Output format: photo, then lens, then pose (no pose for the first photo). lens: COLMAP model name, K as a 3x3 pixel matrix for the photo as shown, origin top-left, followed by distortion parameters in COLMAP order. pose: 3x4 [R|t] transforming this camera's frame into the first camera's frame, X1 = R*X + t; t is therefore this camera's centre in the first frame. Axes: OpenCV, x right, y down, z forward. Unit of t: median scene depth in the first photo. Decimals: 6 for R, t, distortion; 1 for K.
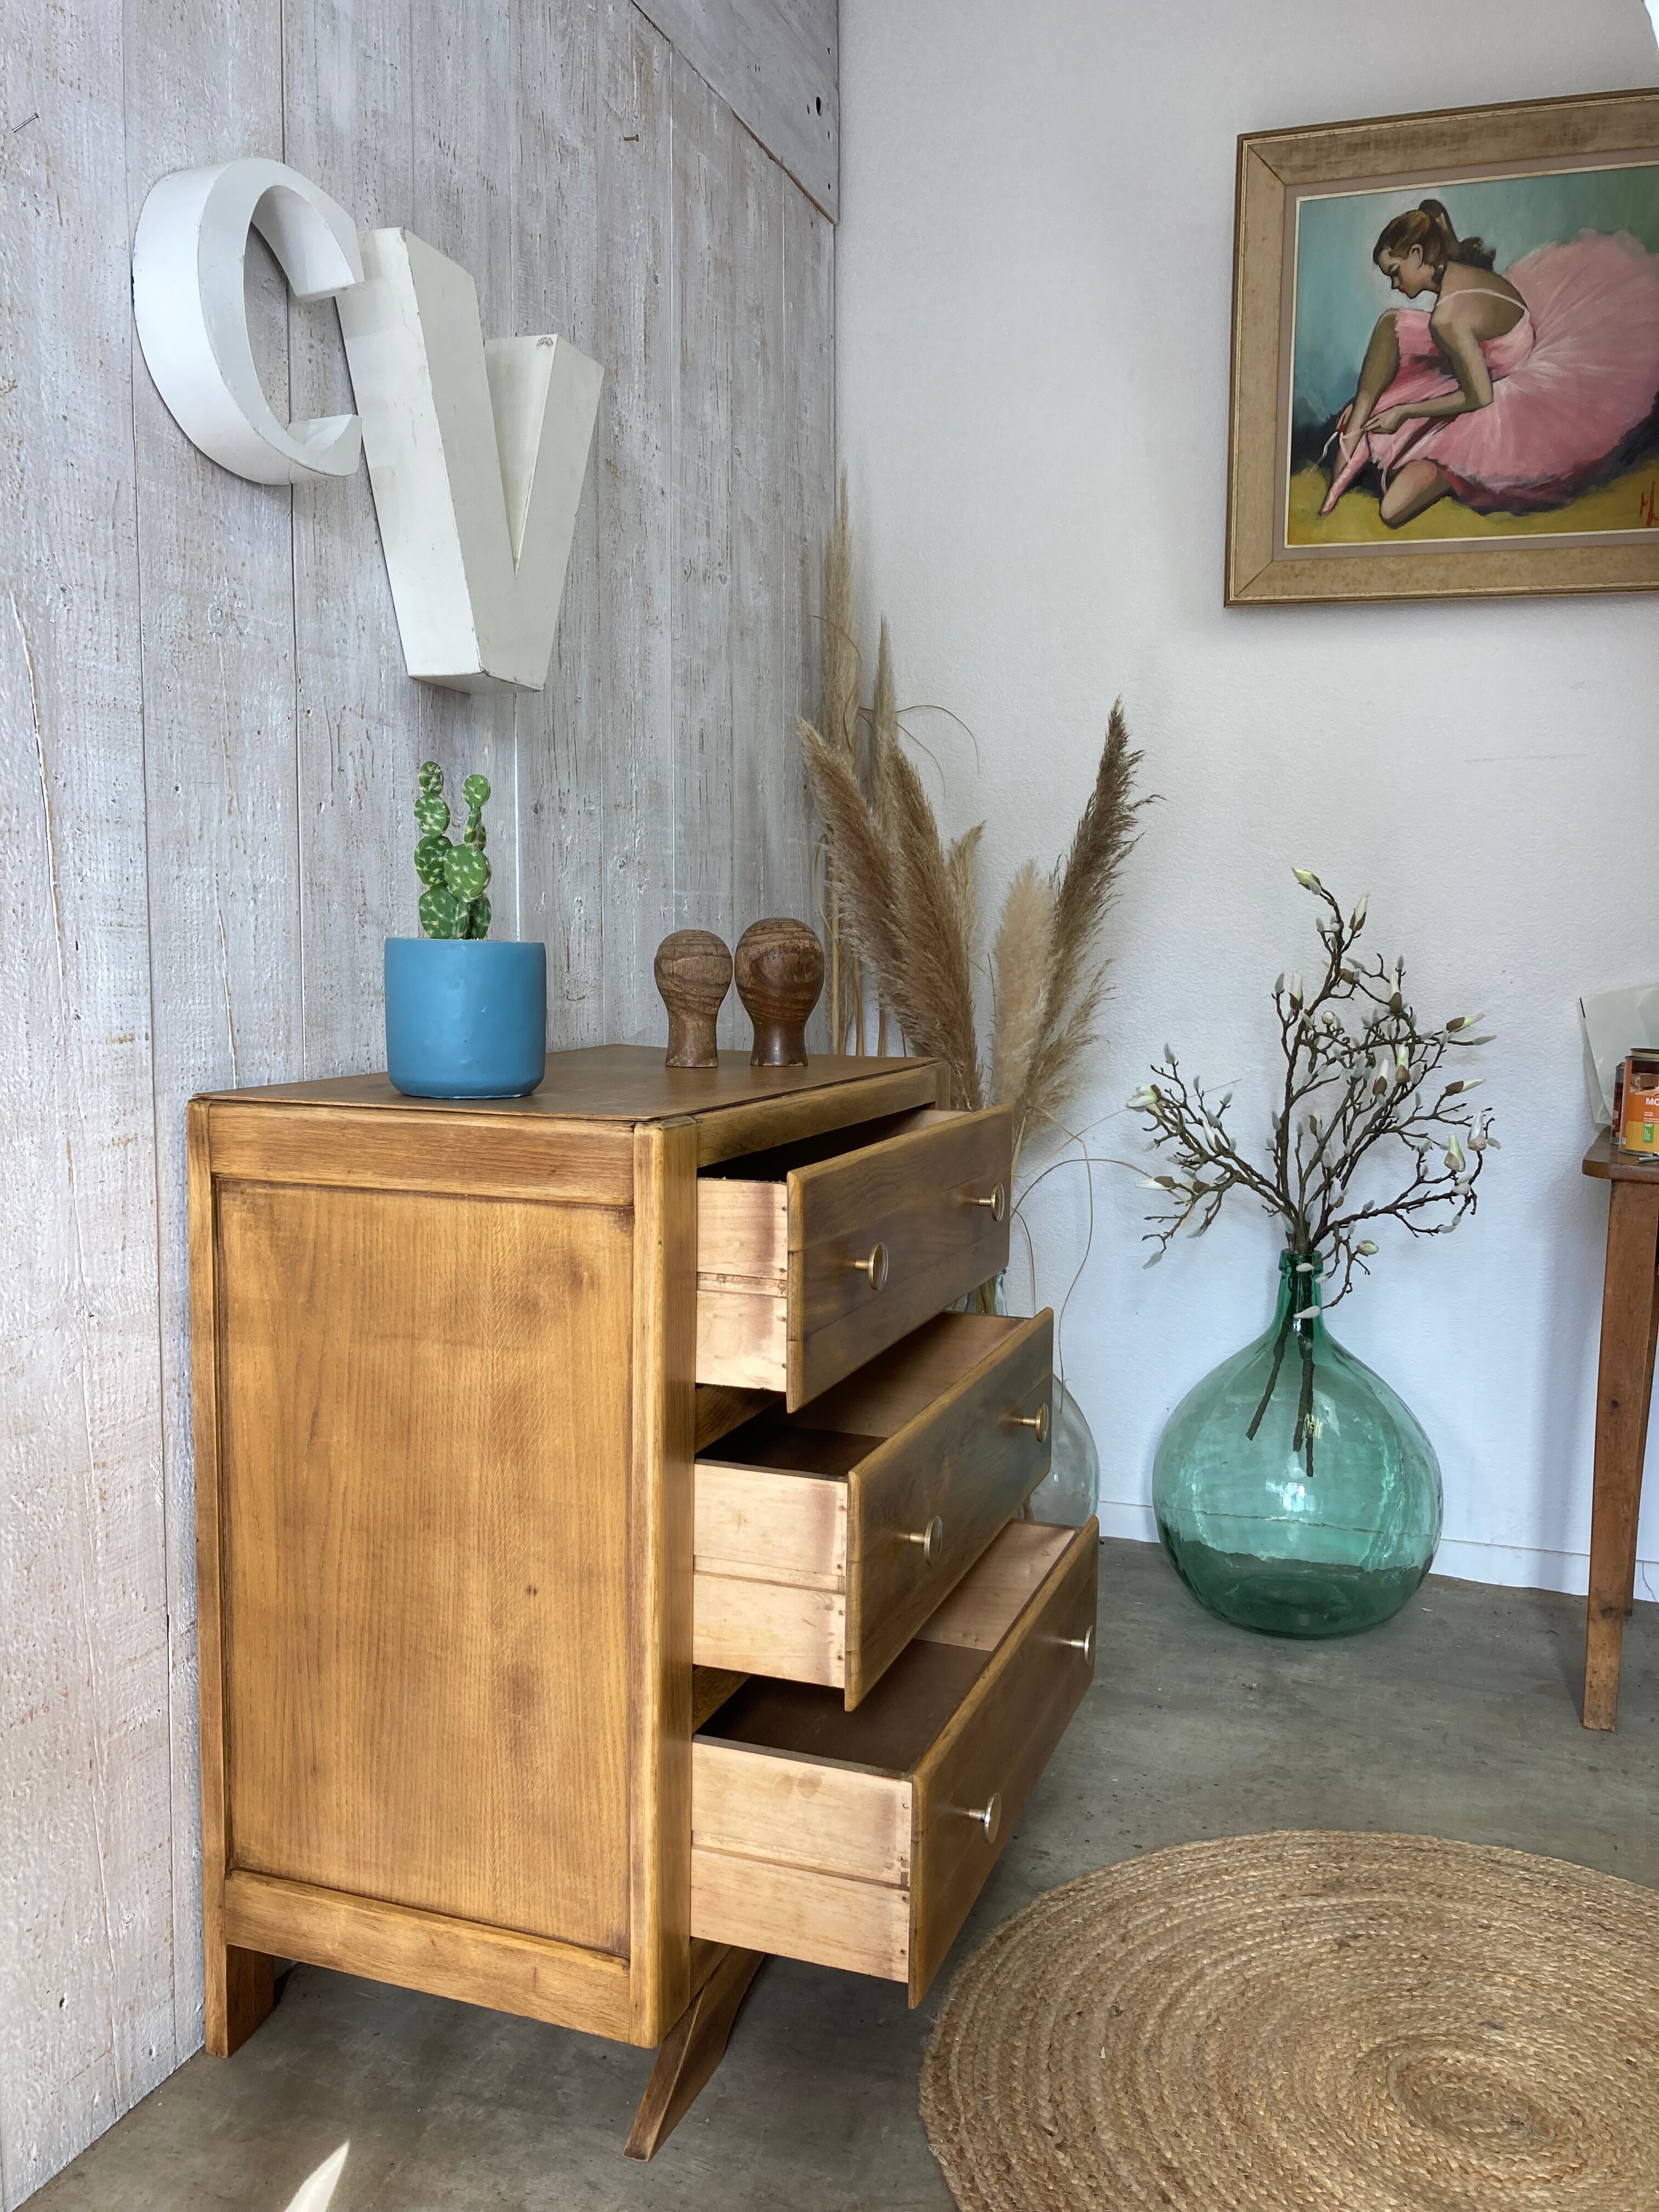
lens RADIAL K [[1822.4, 0, 848.5], [0, 1822.4, 1115.2], [0, 0, 1]] dist [0.025374, -0.007414]
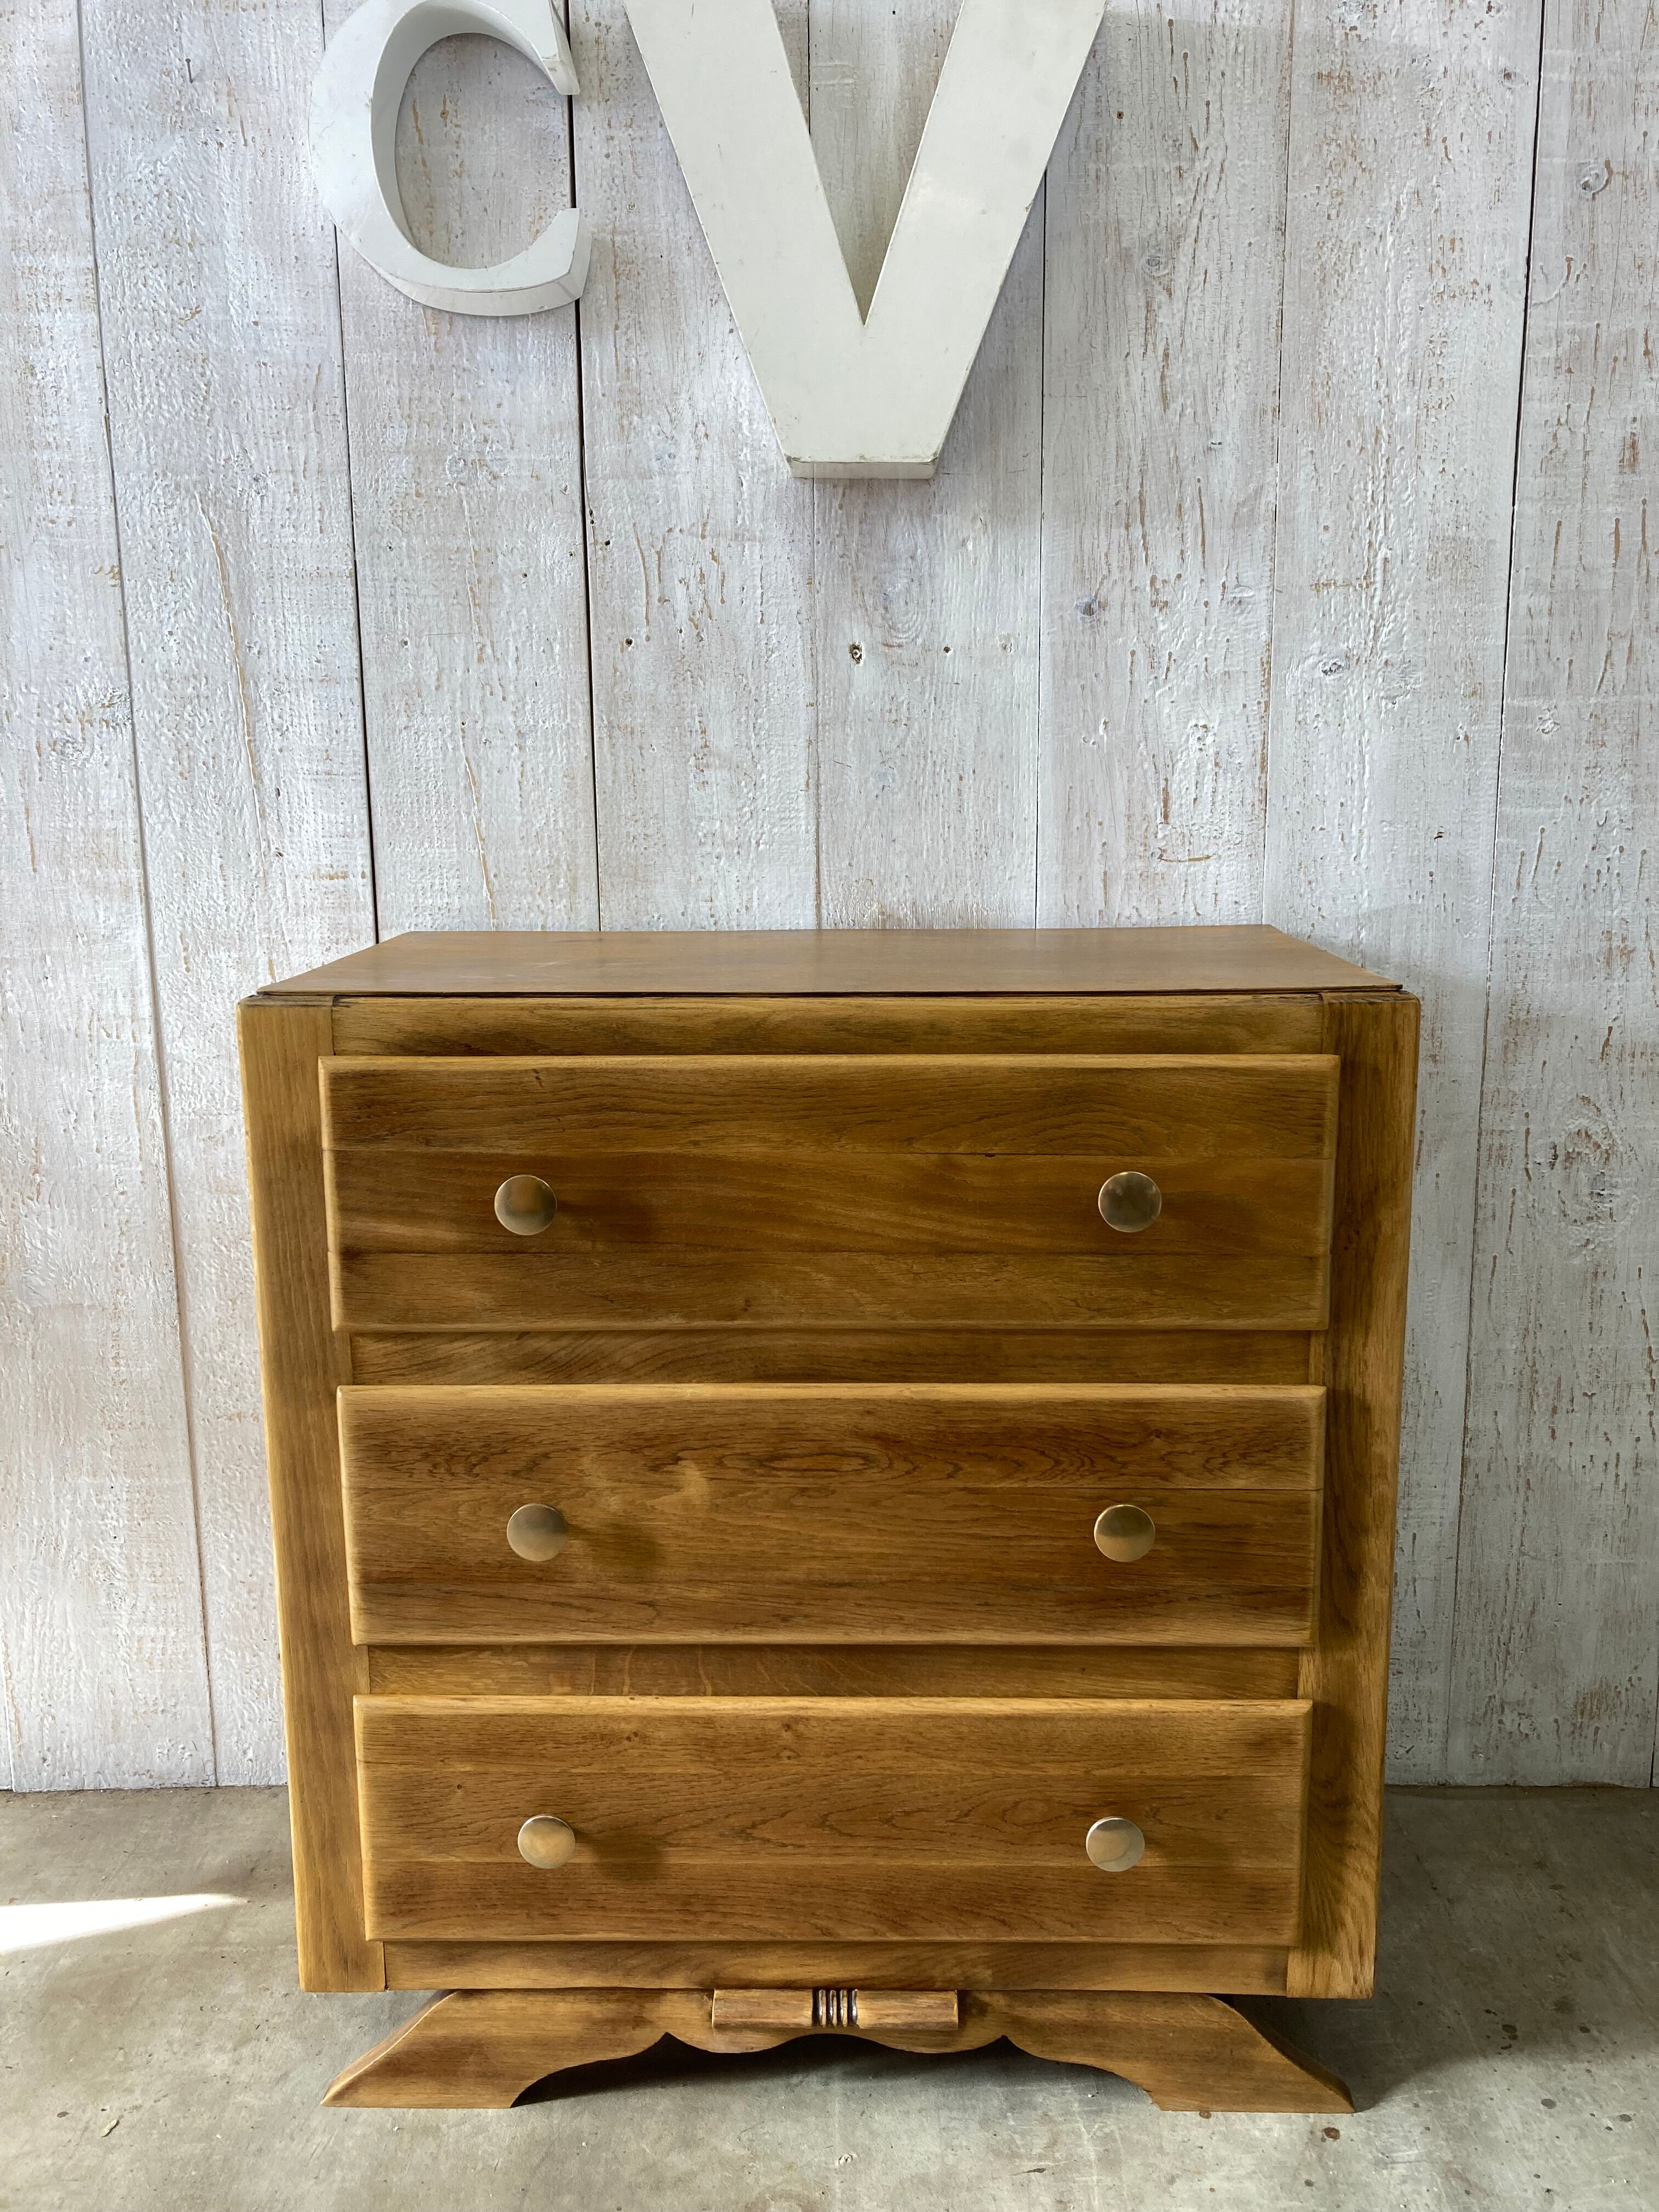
lens RADIAL K [[1822.4, 0, 853.0], [0, 1822.4, 1084.9], [0, 0, 1]] dist [0.025374, -0.007414]
pose [[0.322674, 0.153666, -0.933953, 0.726143], [-0.082642, 0.987539, 0.133931, -0.085492], [0.942896, 0.033967, 0.331352, 0.871194]]
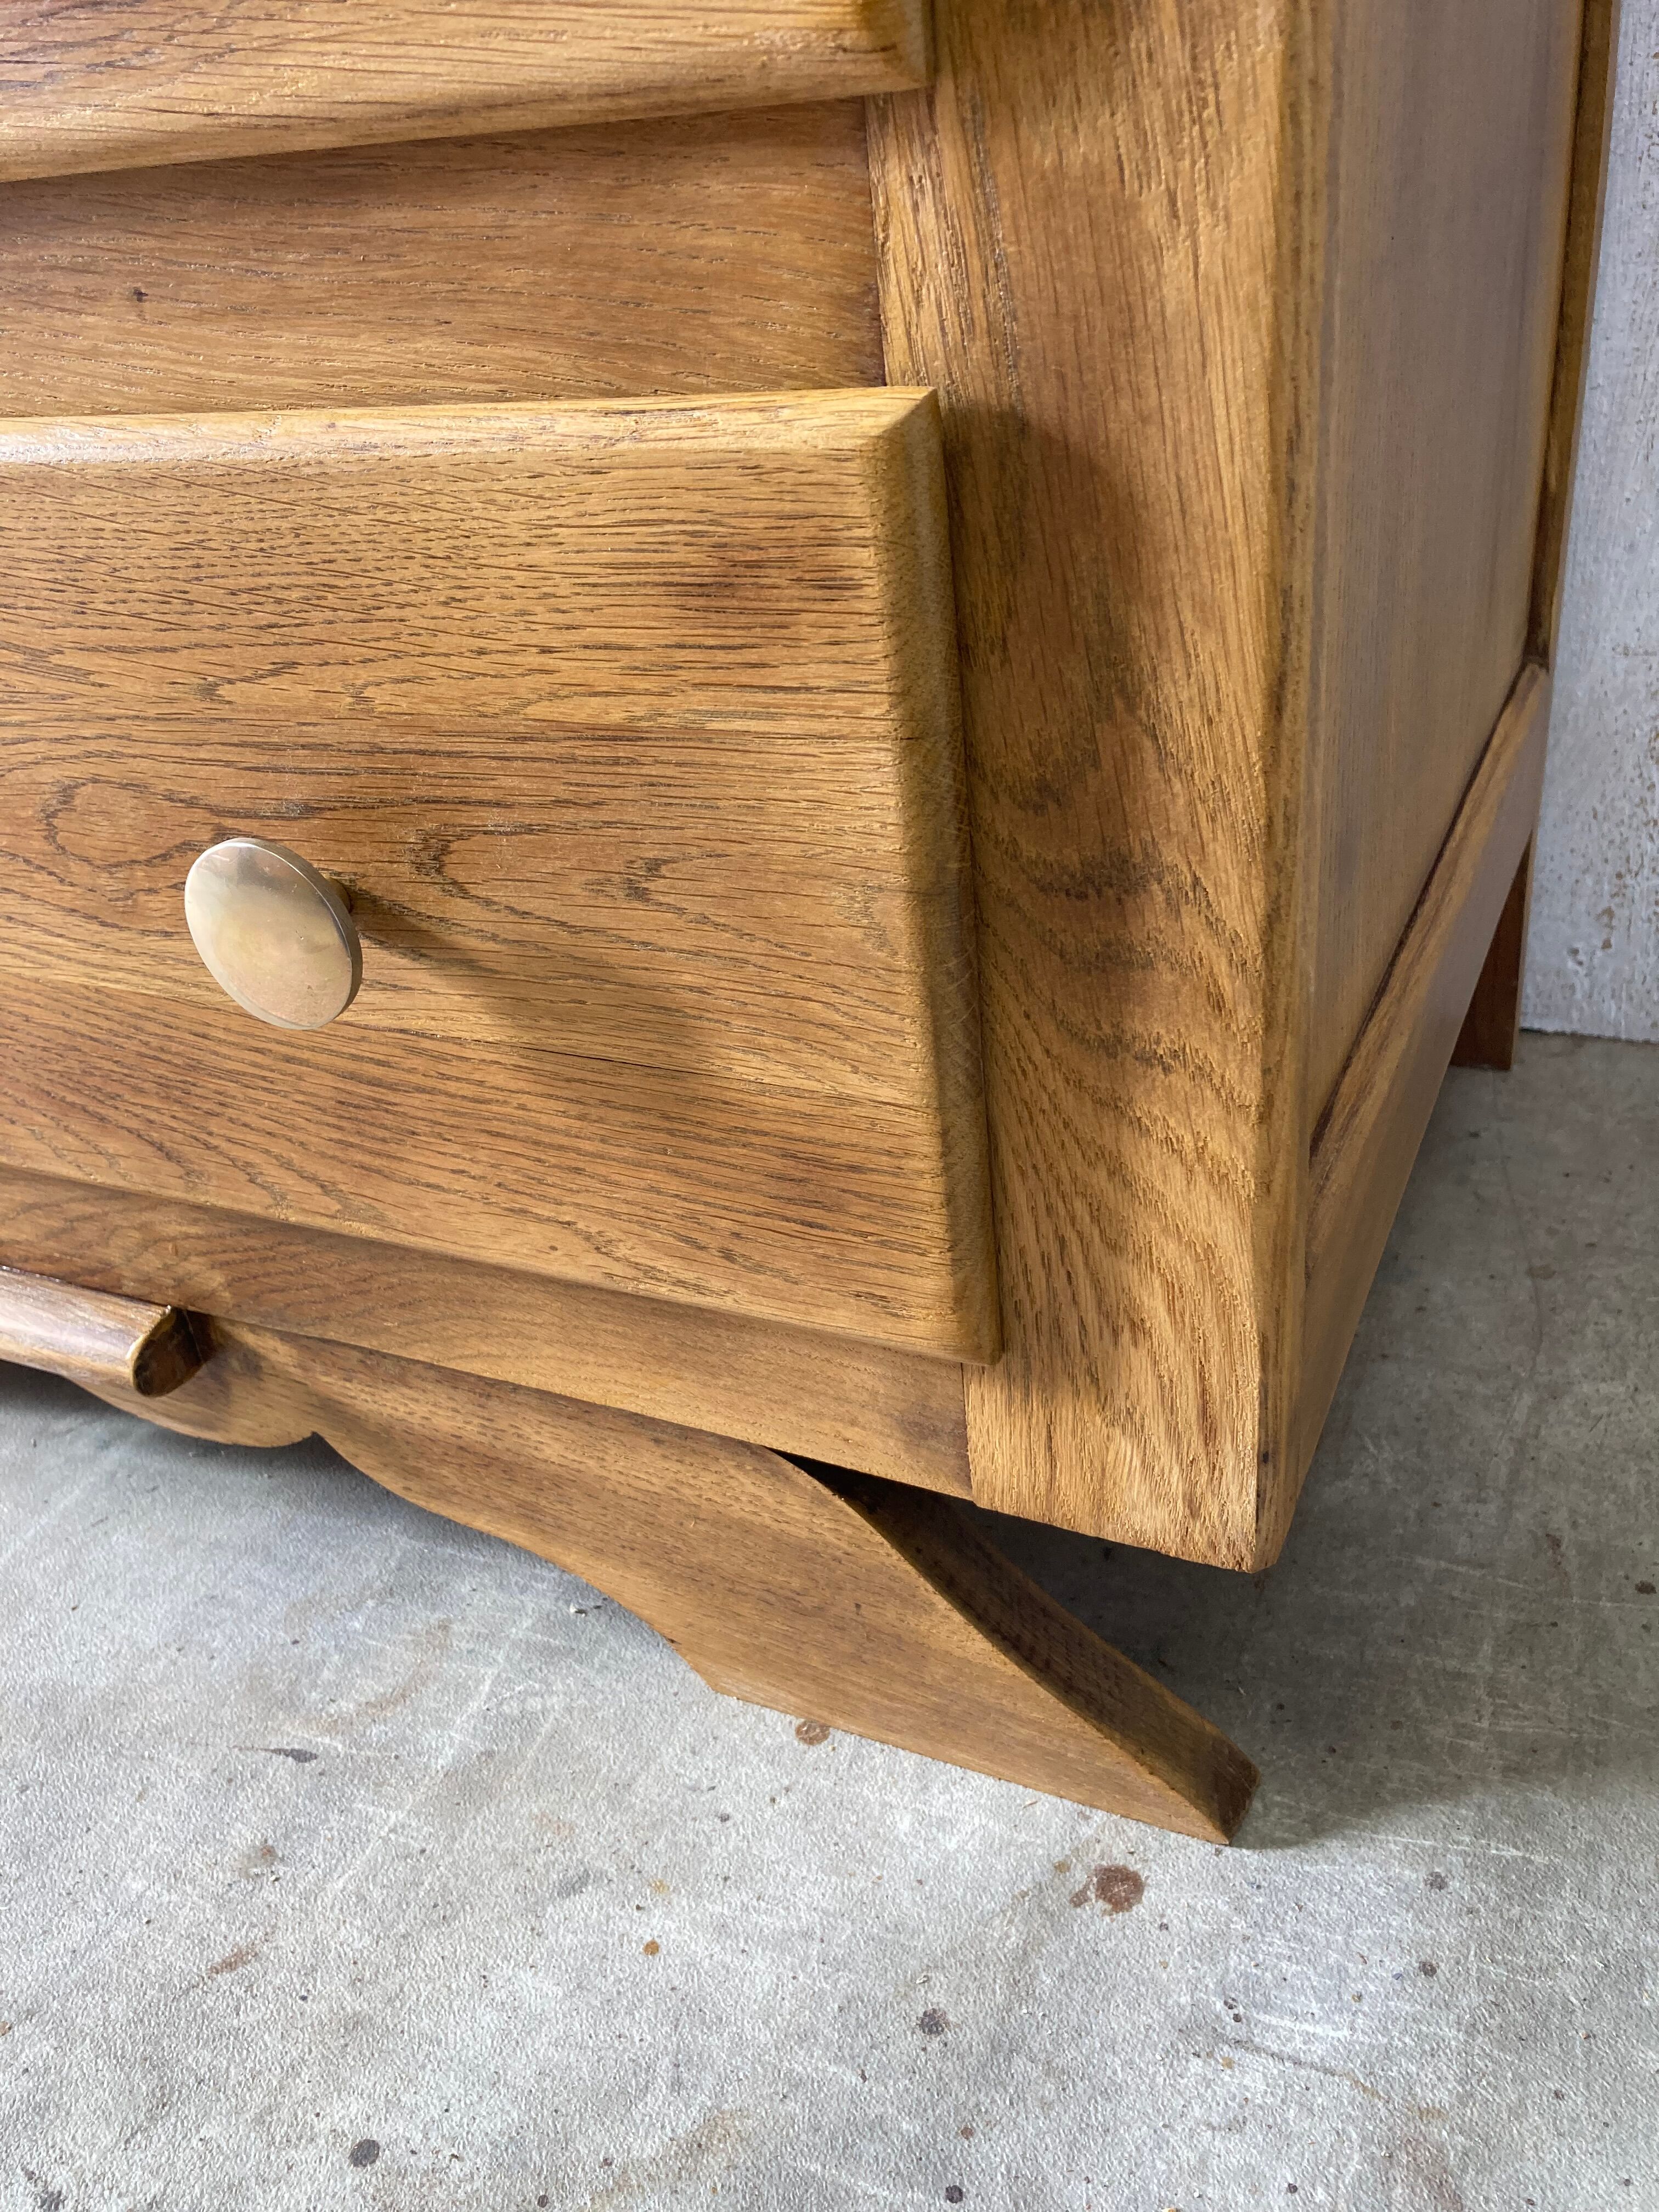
lens RADIAL K [[1822.4, 0, 811.9], [0, 1822.4, 1118.8], [0, 0, 1]] dist [0.025374, -0.007414]
pose [[-0.100738, 0.494642, -0.863239, 0.258677], [0.006073, 0.867942, 0.496629, 0.254186], [0.994894, 0.044787, -0.090438, 1.356468]]
